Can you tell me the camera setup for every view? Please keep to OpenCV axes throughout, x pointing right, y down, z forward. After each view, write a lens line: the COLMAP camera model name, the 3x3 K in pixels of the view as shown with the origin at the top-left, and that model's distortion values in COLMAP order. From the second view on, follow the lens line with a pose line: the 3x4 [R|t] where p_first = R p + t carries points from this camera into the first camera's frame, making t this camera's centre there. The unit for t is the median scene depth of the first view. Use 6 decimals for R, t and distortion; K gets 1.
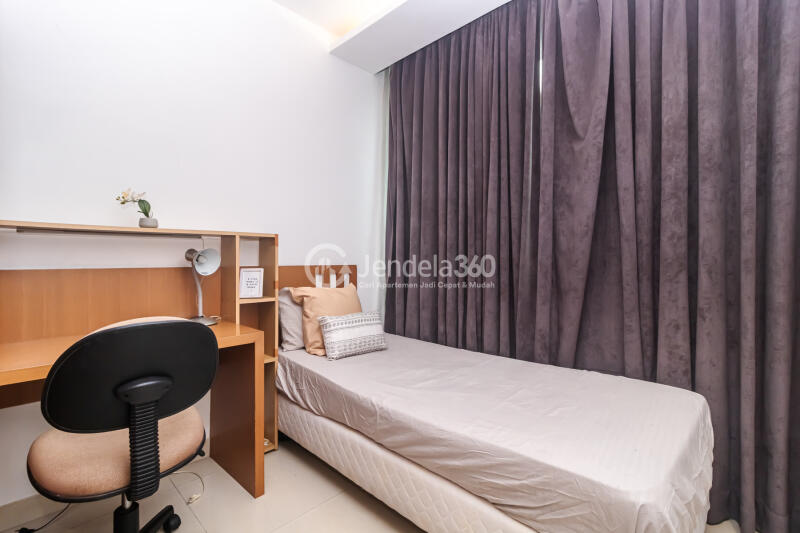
lens RADIAL K [[377.1, 0, 396.0], [0, 377.1, 262.7], [0, 0, 1]] dist [0.000257, 0.000084]
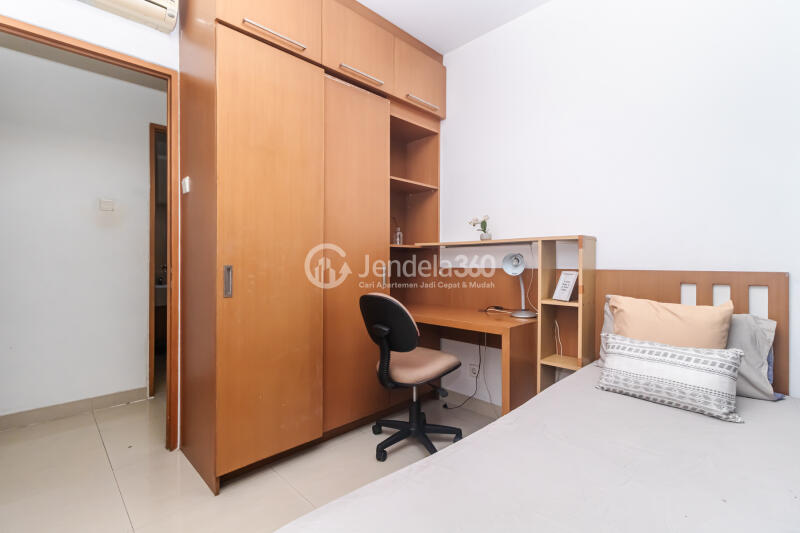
lens RADIAL K [[377.1, 0, 396.0], [0, 377.1, 262.7], [0, 0, 1]] dist [0.000257, 0.000084]
pose [[-0.045843, -0.004131, -0.998940, 0.765205], [-0.012879, 0.999911, -0.003544, 0.001295], [0.998866, 0.012703, -0.045892, 0.717385]]
